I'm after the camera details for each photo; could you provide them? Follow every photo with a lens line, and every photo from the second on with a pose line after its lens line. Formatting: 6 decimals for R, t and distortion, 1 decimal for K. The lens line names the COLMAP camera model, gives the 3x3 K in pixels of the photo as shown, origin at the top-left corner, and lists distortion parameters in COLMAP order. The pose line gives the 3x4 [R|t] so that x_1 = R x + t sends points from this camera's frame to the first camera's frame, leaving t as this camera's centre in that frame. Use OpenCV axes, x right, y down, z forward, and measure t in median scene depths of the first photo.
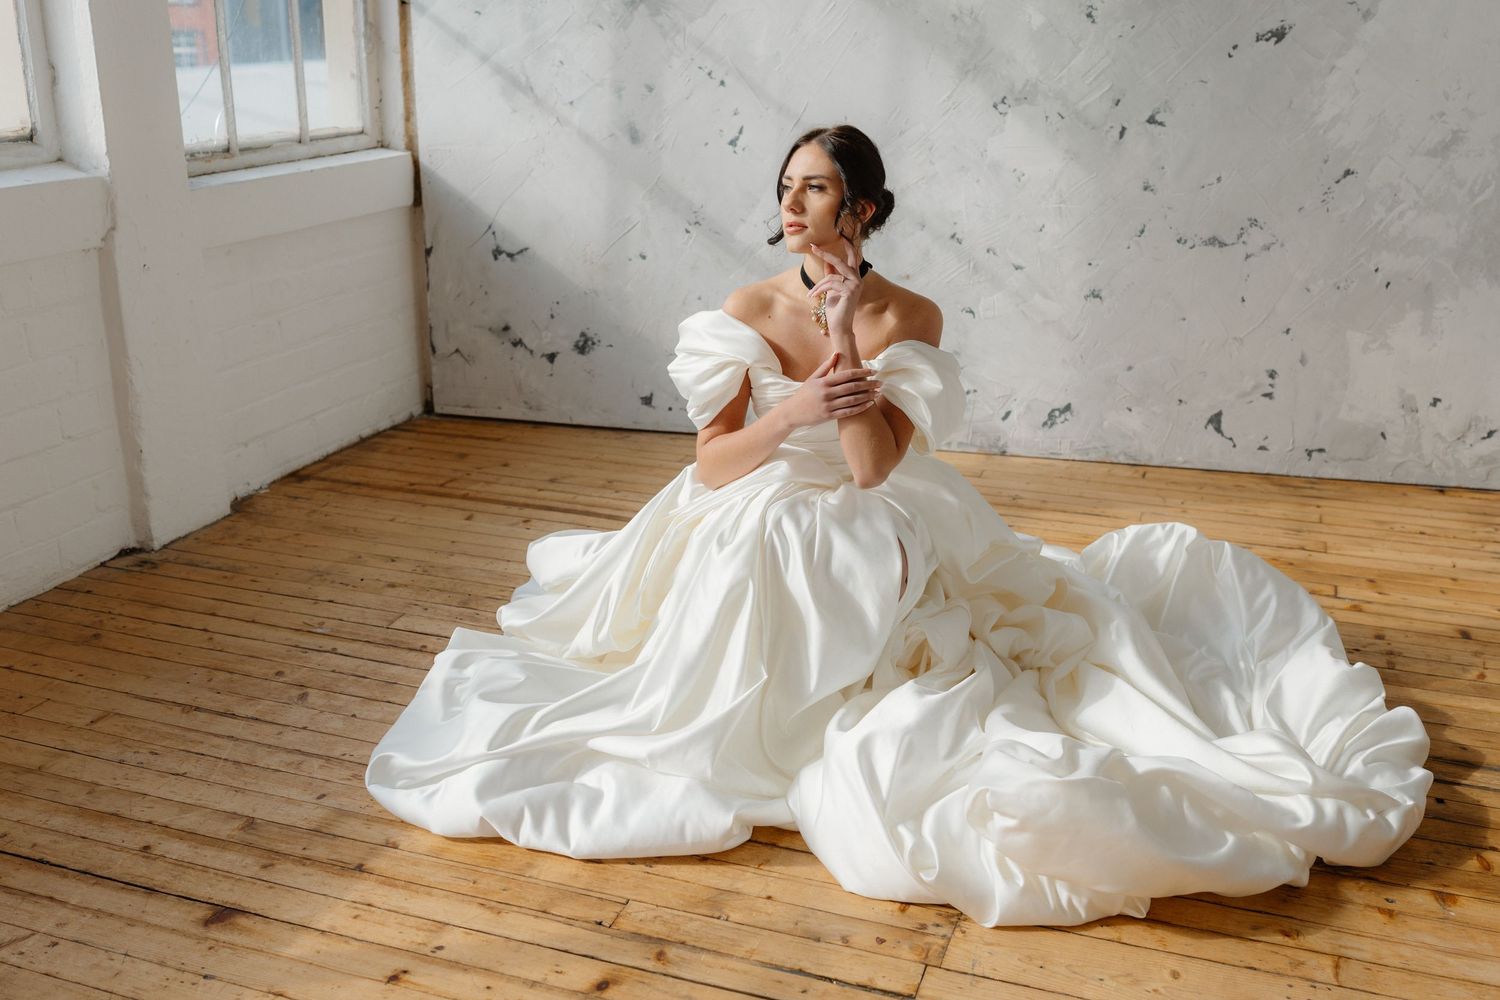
lens RADIAL K [[1493.8, 0, 748.0], [0, 1493.8, 494.0], [0, 0, 1]] dist [0.019060, 0.000000]
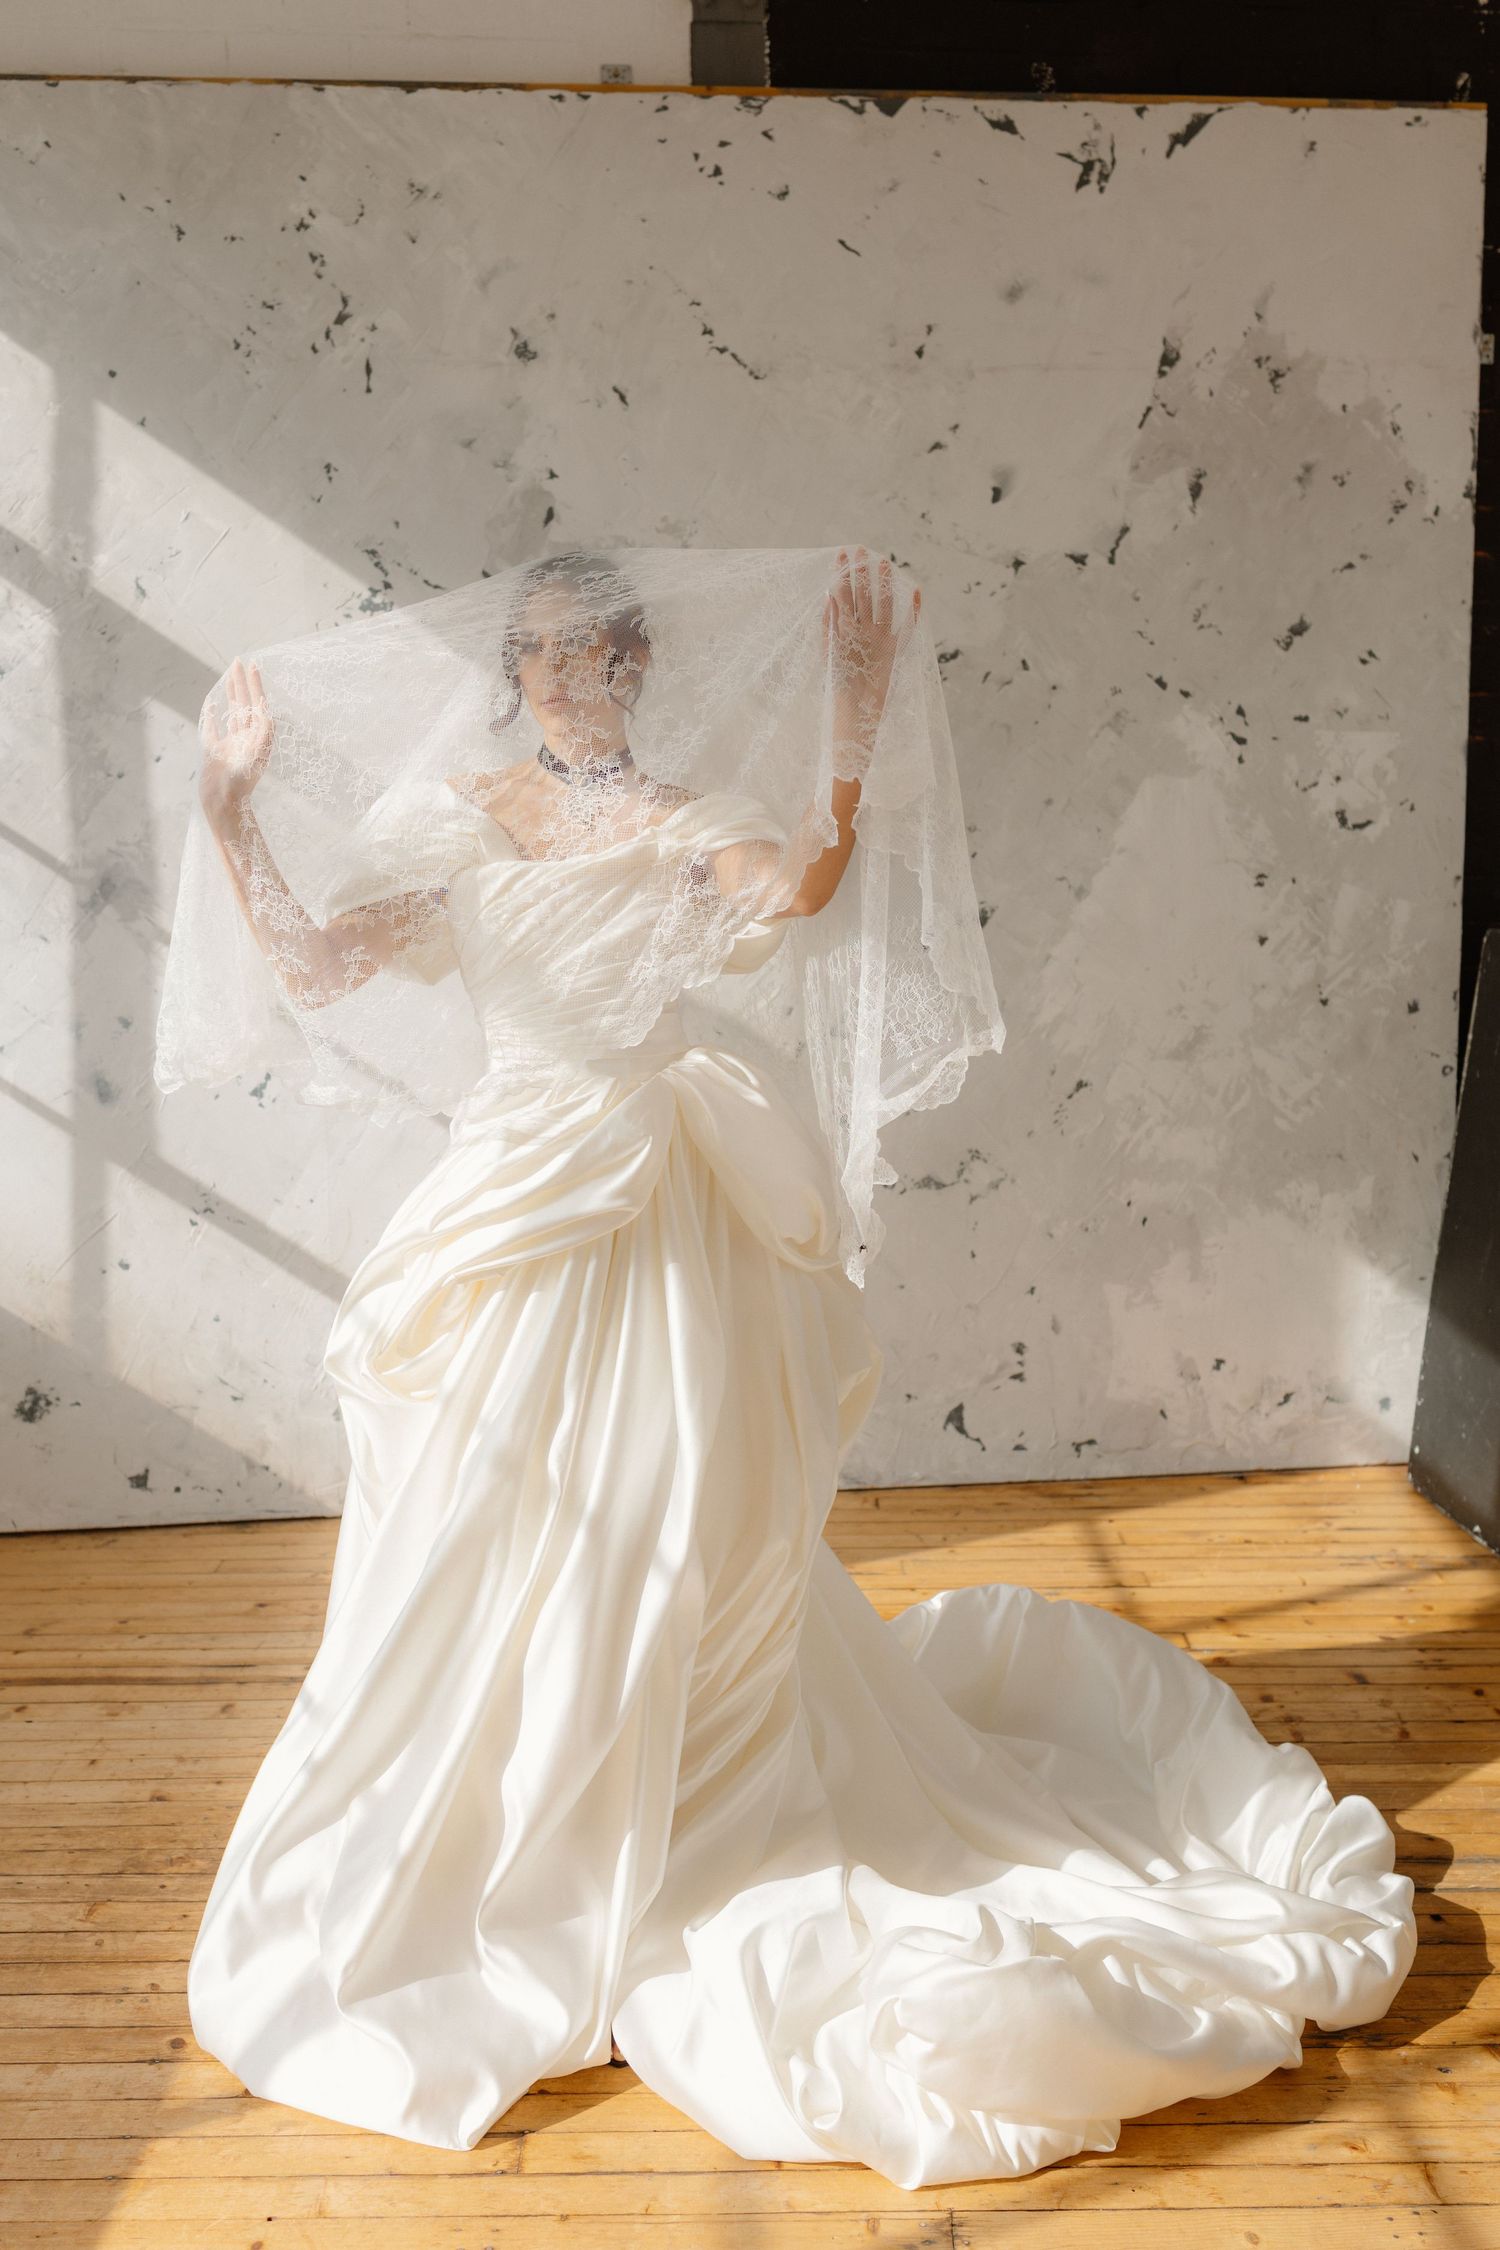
lens RADIAL K [[2240.7, 0, 767.4], [0, 2240.7, 1120.9], [0, 0, 1]] dist [0.019060, 0.000000]
pose [[0.942314, -0.070903, 0.327136, -0.135338], [0.124146, 0.981635, -0.144844, -0.046485], [-0.310858, 0.177101, 0.933811, -0.035444]]
